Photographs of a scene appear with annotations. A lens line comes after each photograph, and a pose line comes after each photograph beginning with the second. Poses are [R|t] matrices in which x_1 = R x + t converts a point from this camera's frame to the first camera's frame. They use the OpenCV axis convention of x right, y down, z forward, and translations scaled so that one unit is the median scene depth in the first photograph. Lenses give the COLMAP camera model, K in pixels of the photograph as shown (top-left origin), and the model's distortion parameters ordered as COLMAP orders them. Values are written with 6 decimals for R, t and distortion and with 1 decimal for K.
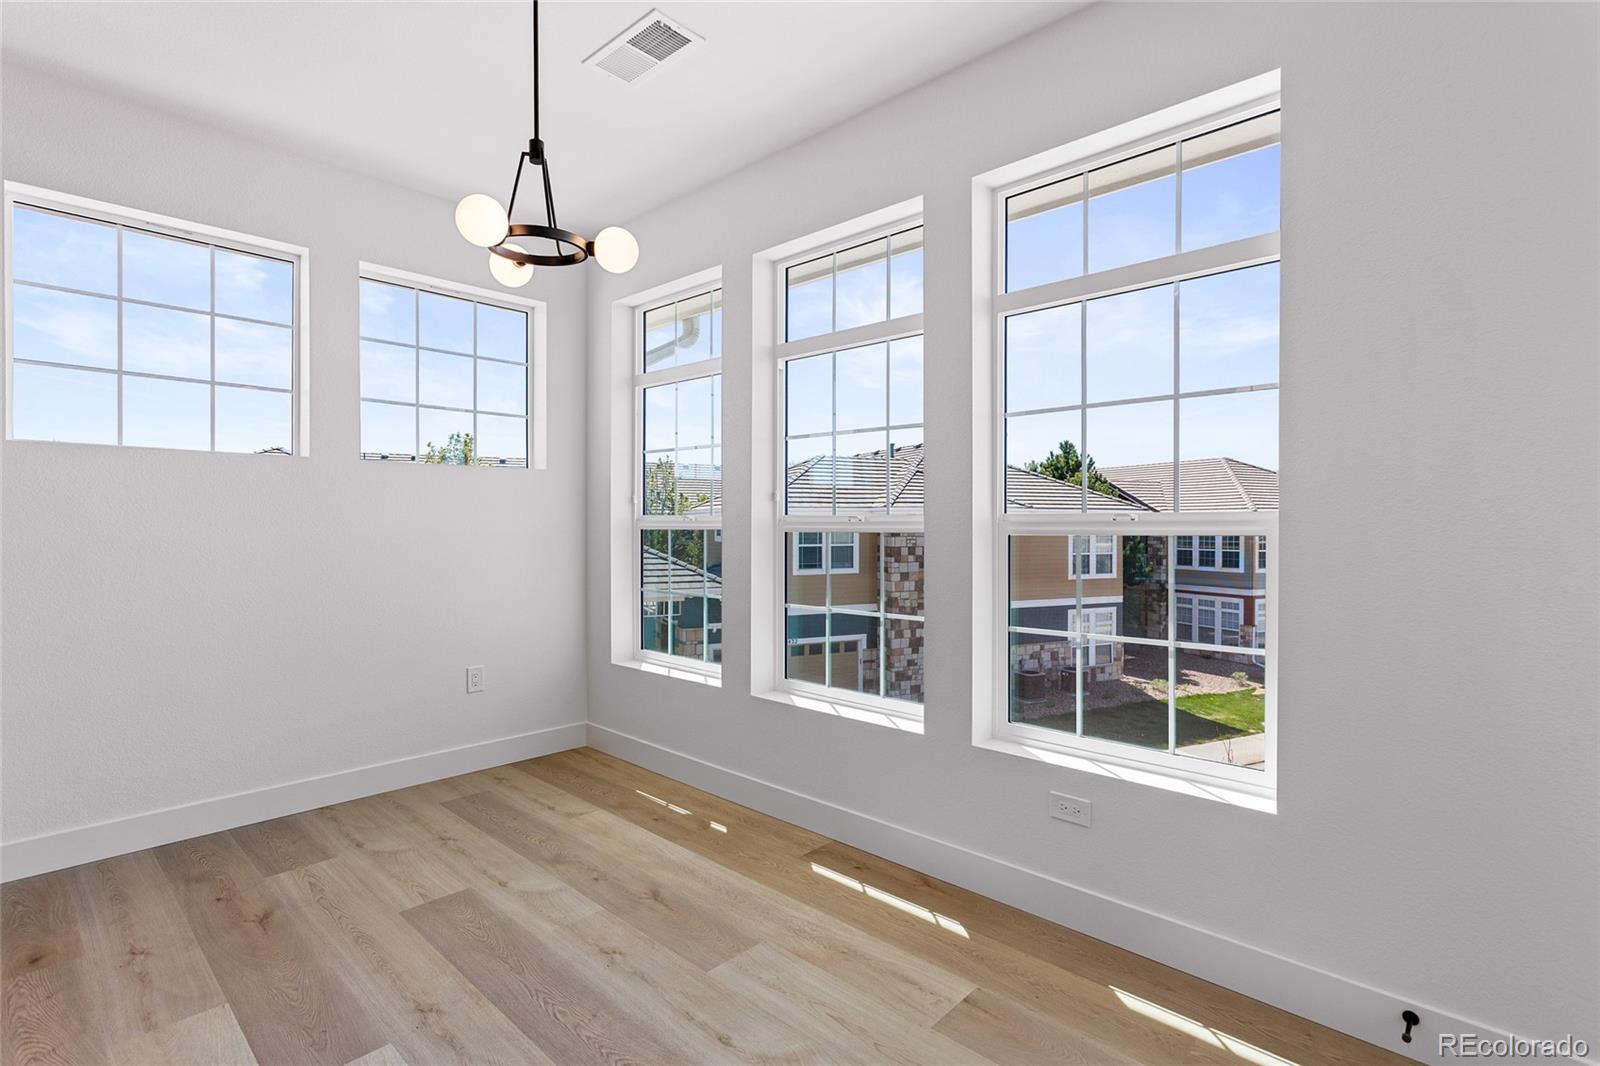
lens RADIAL K [[760.1, 0, 800.5], [0, 760.1, 532.3], [0, 0, 1]] dist [0.003281, 0.000805]
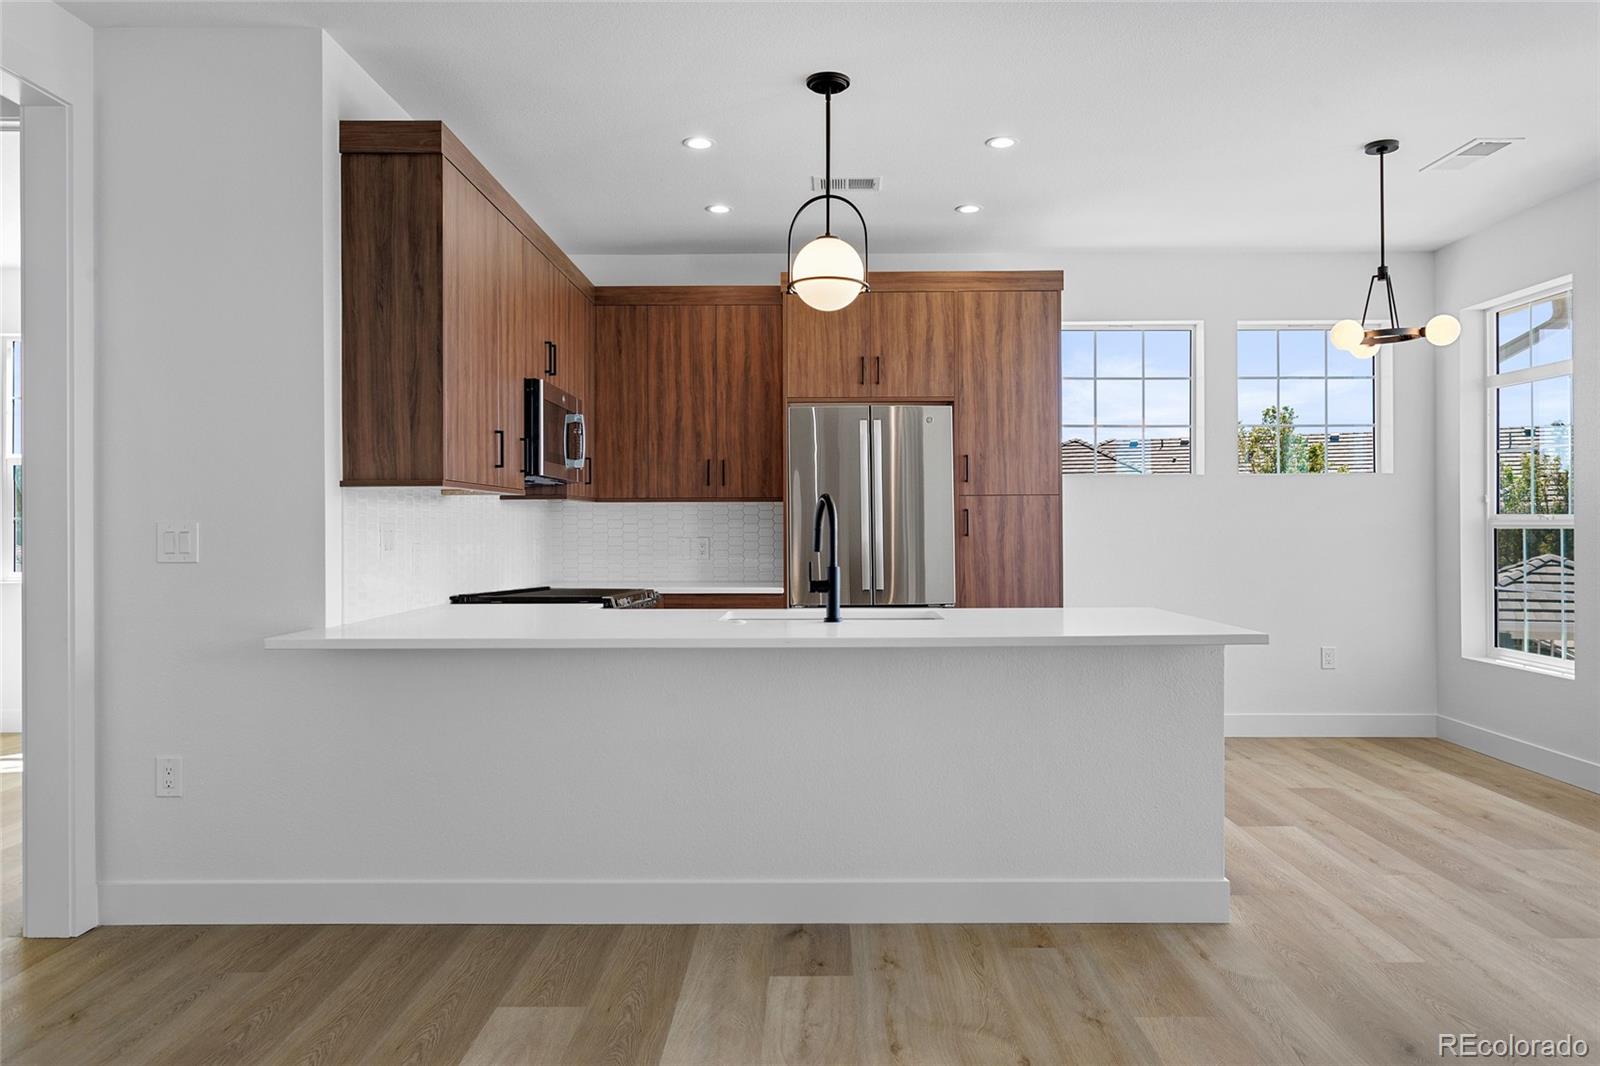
lens RADIAL K [[1084.7, 0, 821.4], [0, 1084.7, 521.8], [0, 0, 1]] dist [-0.012599, 0.010797]
pose [[0.686578, -0.008921, -0.727001, 0.241584], [-0.002357, 0.999892, -0.014496, 0.011004], [0.727052, 0.011666, 0.686483, -0.694727]]
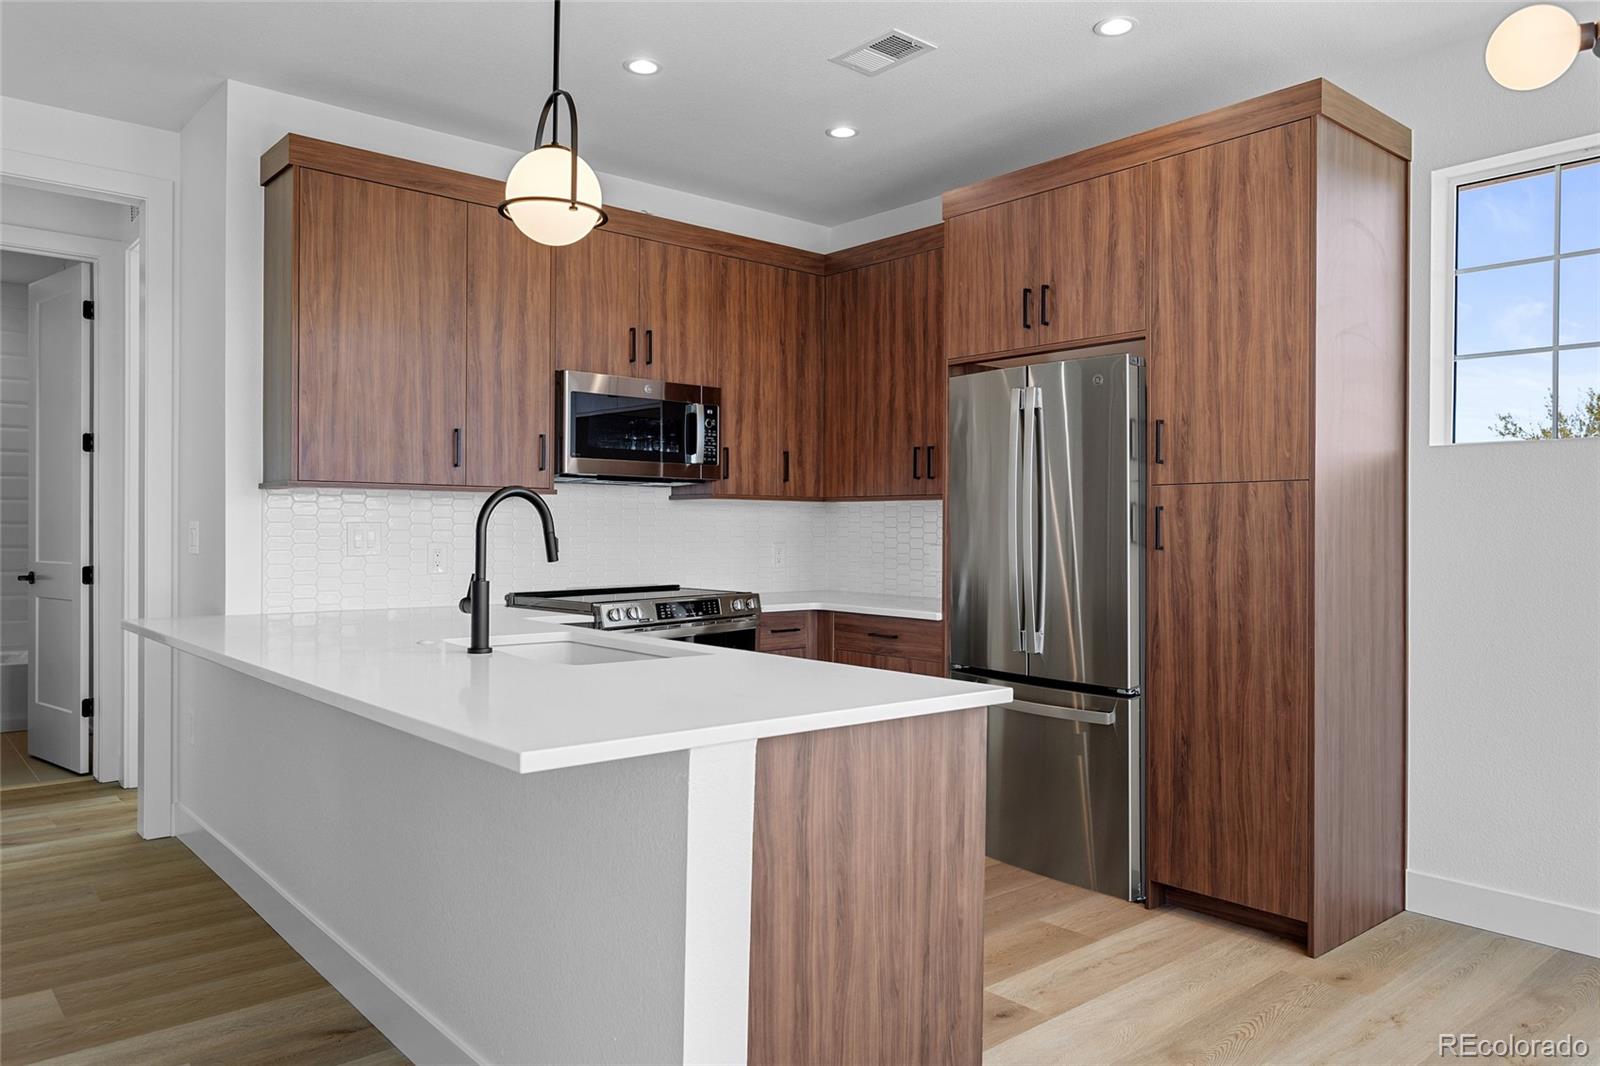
lens RADIAL K [[1084.7, 0, 817.9], [0, 1084.7, 546.1], [0, 0, 1]] dist [-0.012599, 0.010797]
pose [[-0.092434, 0.012019, -0.995646, 0.255302], [-0.018840, 0.999727, 0.013817, -0.001567], [0.995541, 0.020035, -0.092182, 0.259196]]
